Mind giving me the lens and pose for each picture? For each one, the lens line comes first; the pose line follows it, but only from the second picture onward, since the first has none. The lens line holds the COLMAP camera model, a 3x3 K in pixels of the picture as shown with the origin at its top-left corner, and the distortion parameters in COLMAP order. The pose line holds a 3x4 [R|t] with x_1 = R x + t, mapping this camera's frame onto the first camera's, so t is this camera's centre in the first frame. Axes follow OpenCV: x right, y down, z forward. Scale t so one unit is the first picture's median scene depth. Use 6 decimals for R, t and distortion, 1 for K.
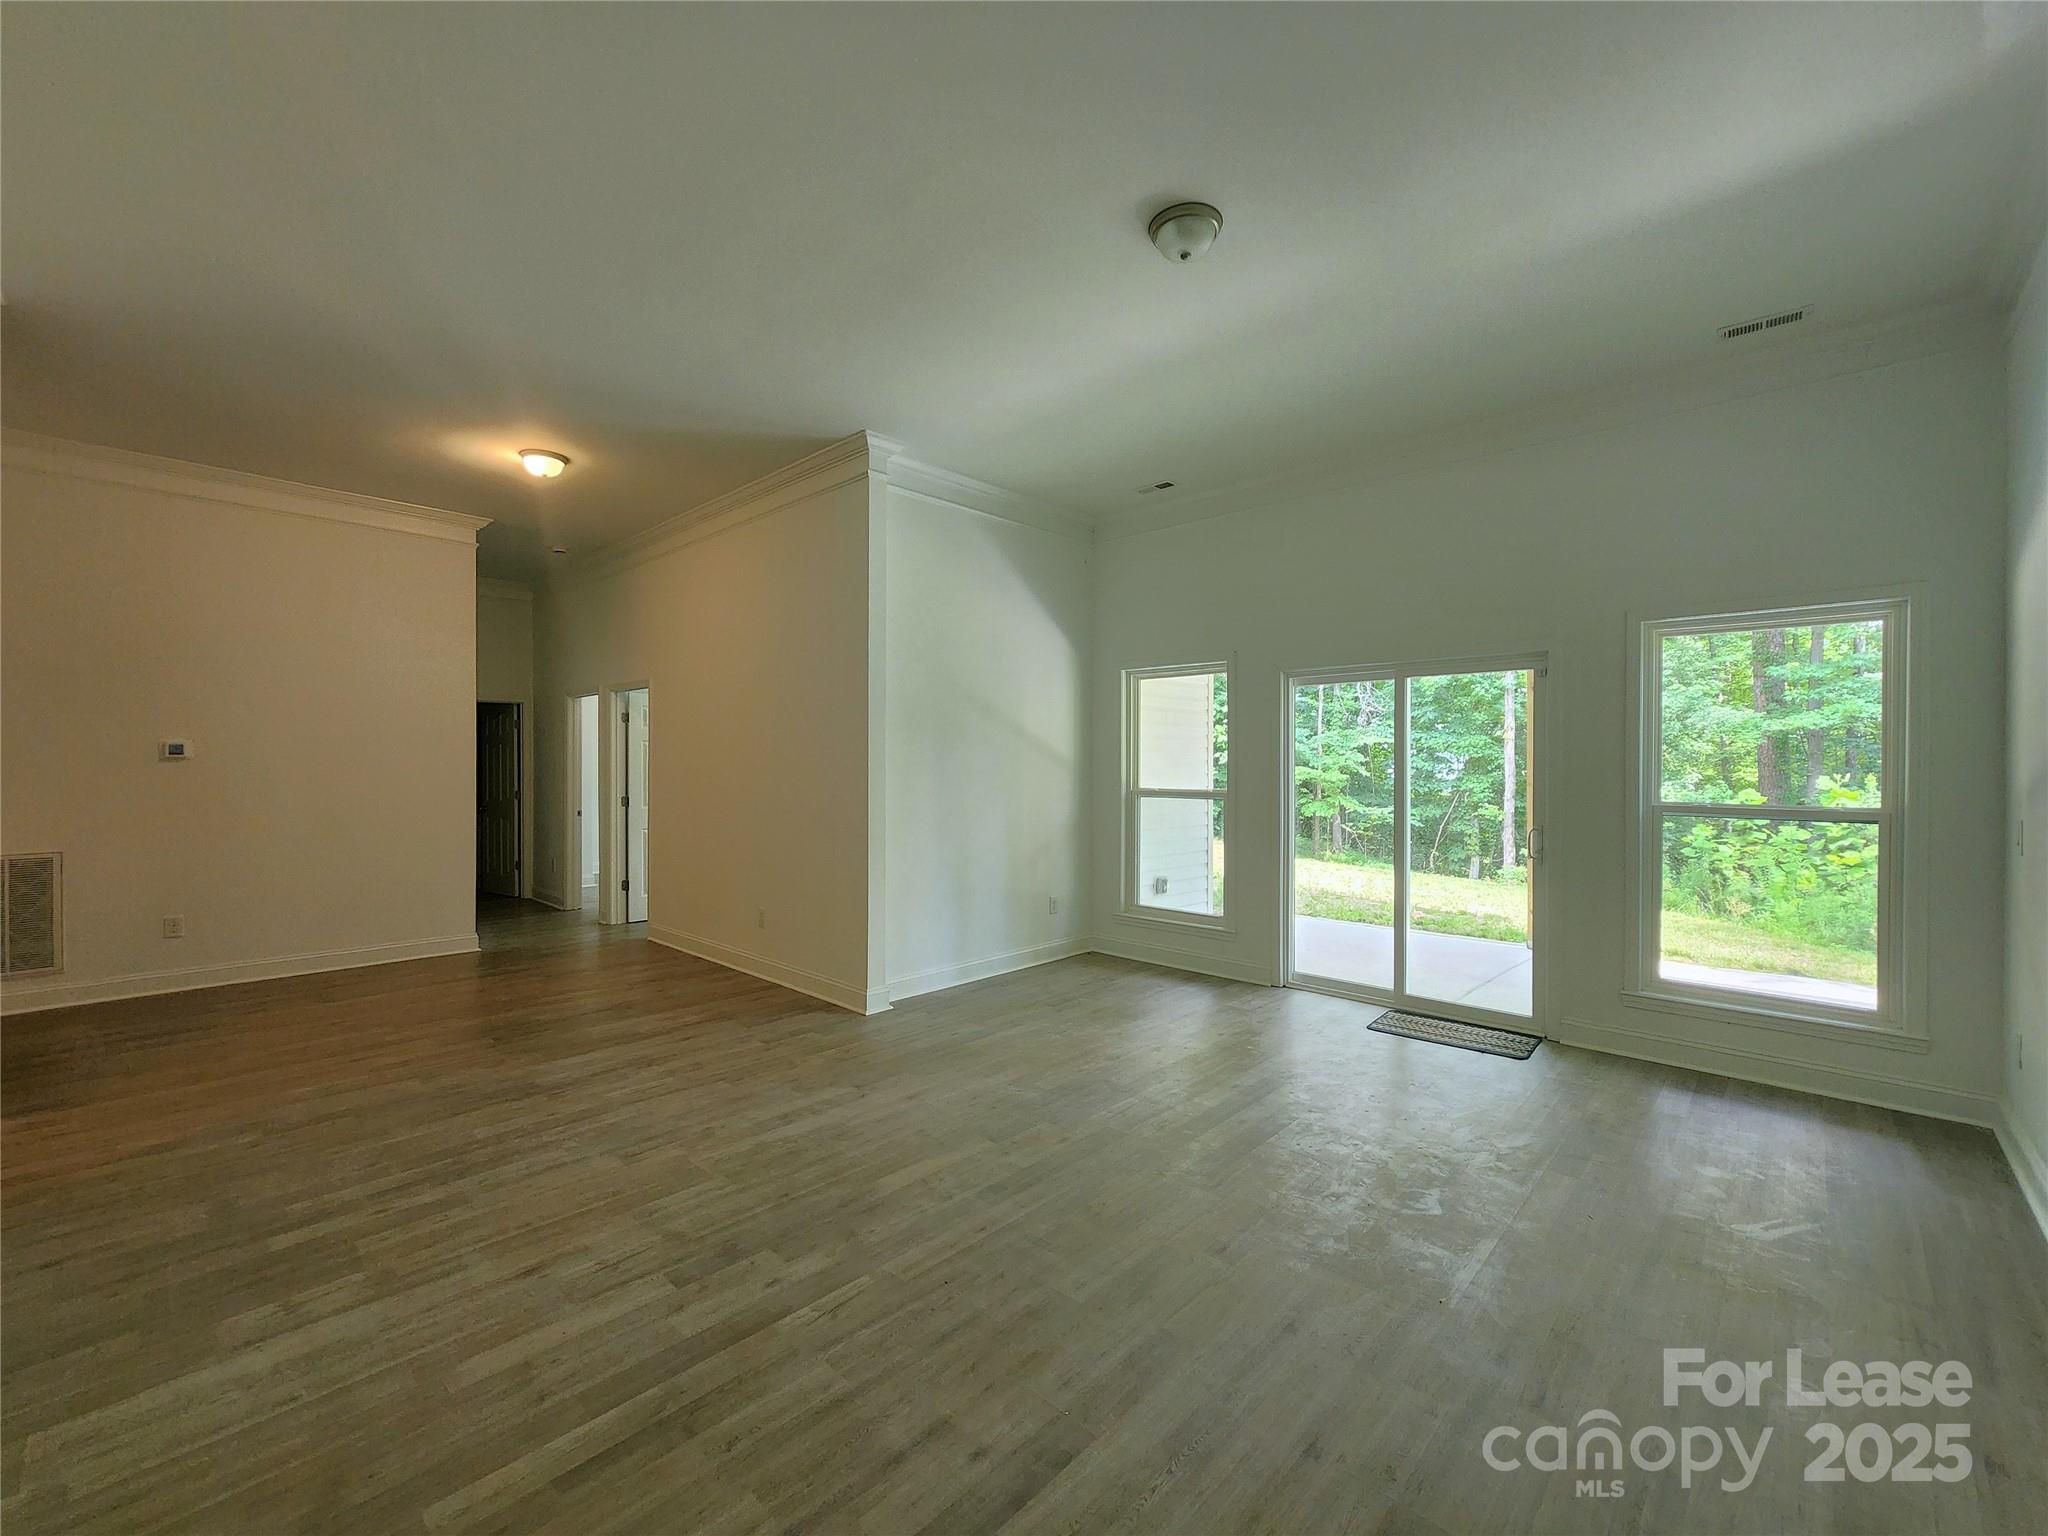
lens RADIAL K [[847.8, 0, 1030.2], [0, 847.8, 767.7], [0, 0, 1]] dist [0.004108, -0.001429]
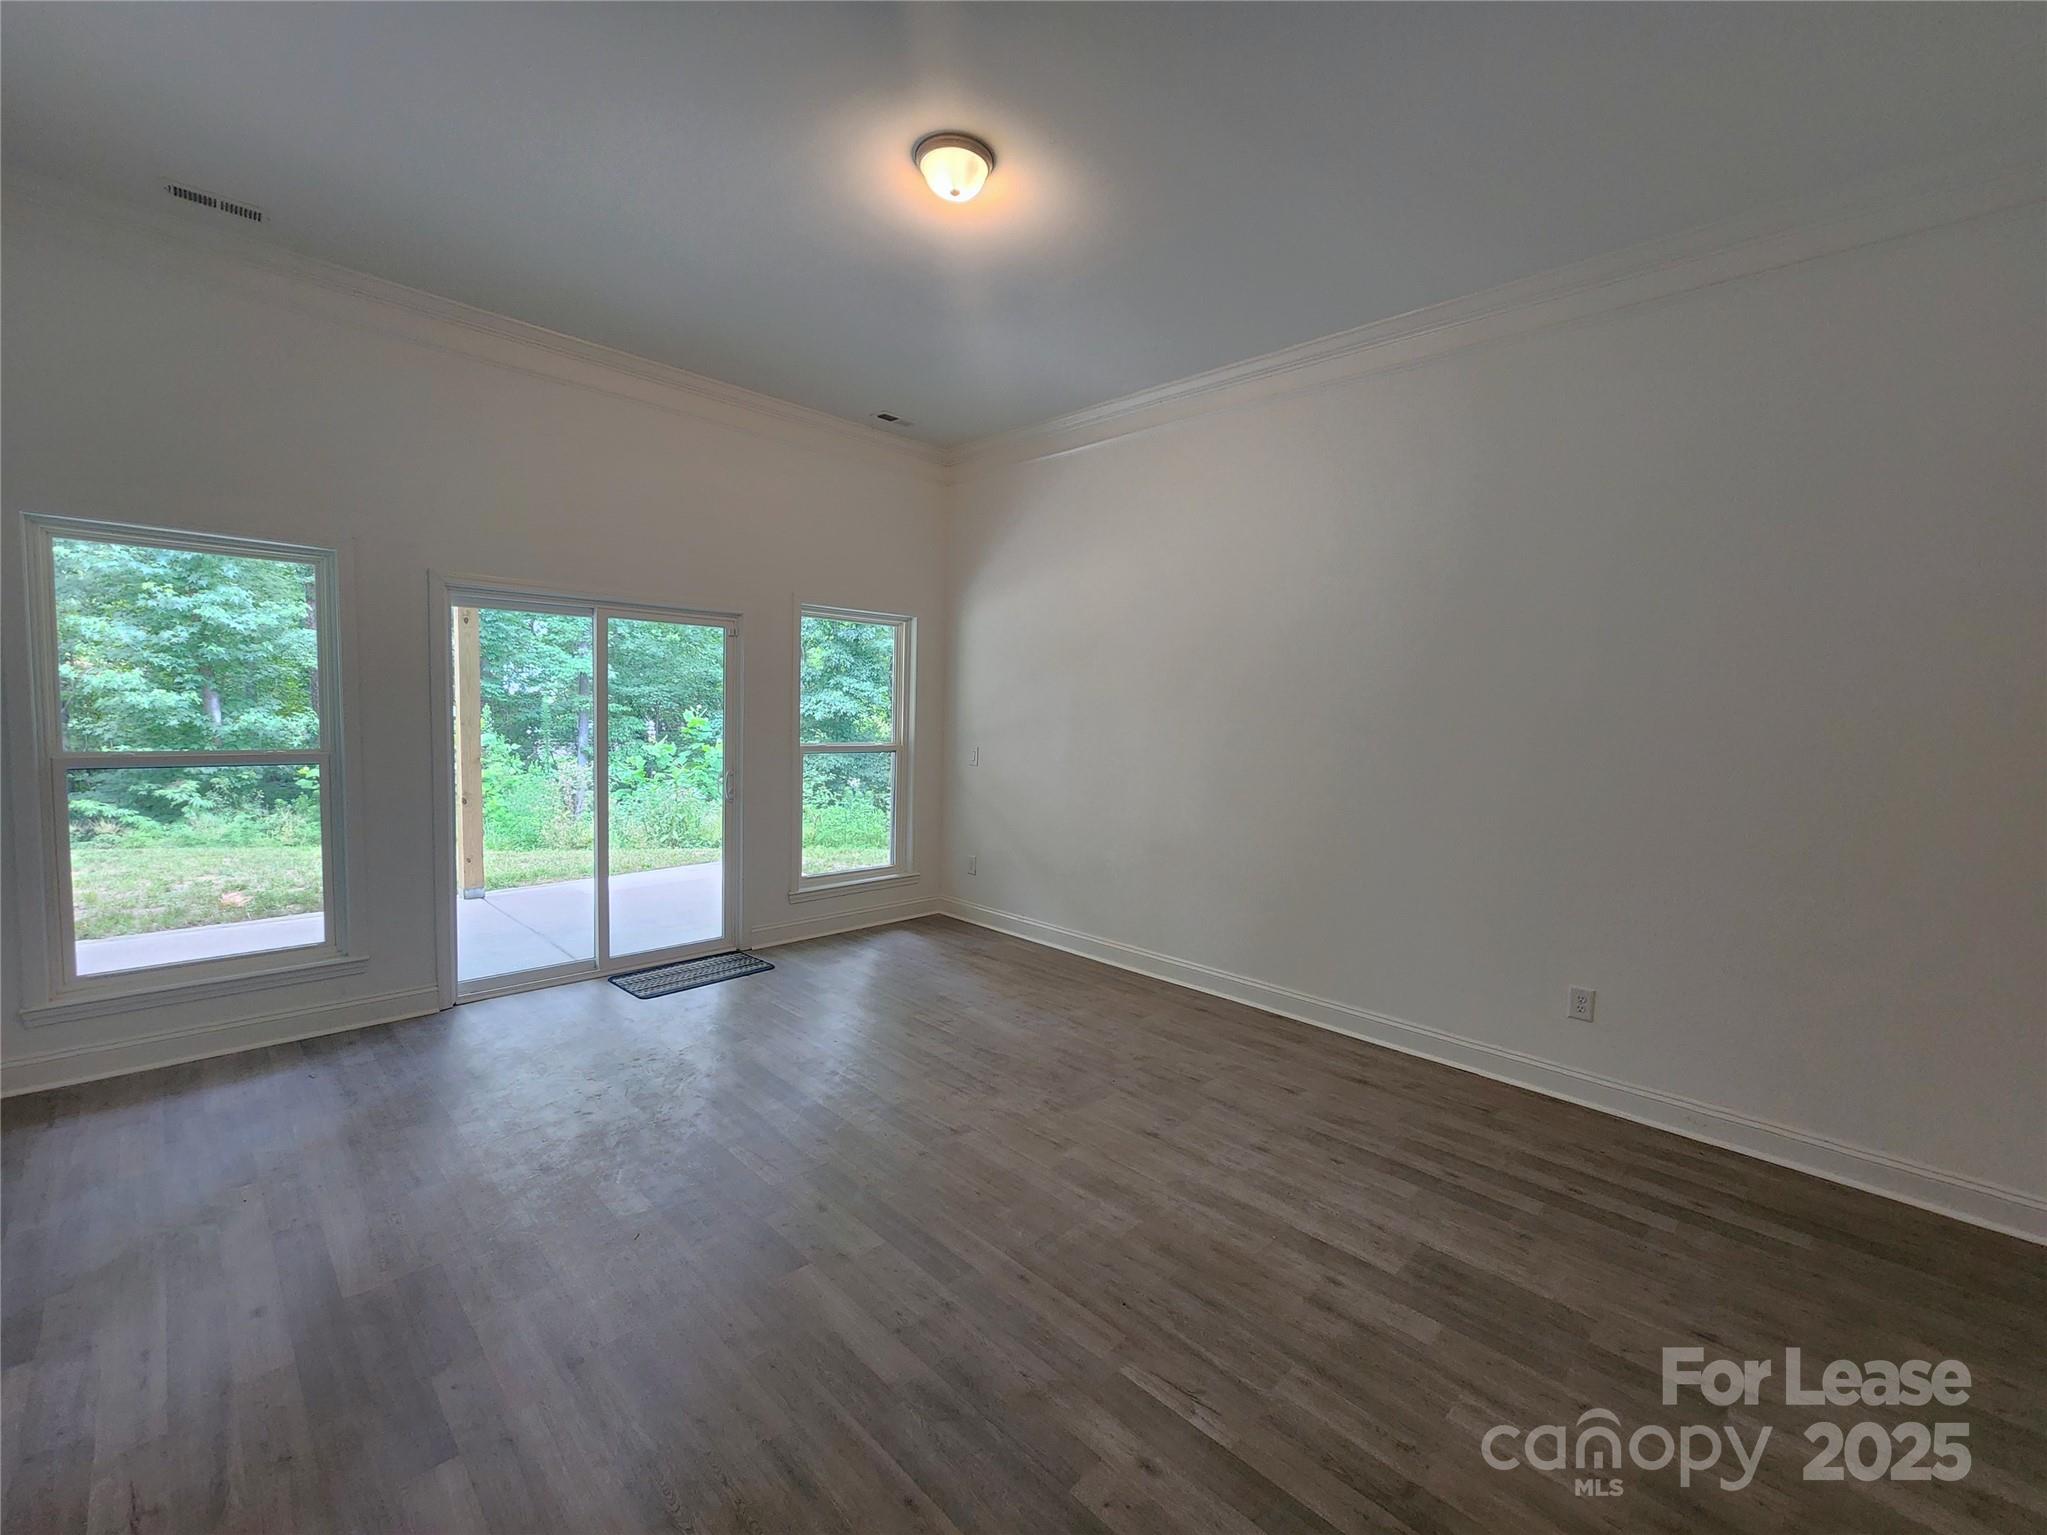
lens RADIAL K [[847.4, 0, 1031.5], [0, 847.4, 763.4], [0, 0, 1]] dist [0.004108, -0.001429]
pose [[0.022311, -0.068280, 0.997417, -0.555164], [-0.025119, 0.997312, 0.068834, -0.028717], [-0.999435, -0.026589, 0.020536, 0.612935]]
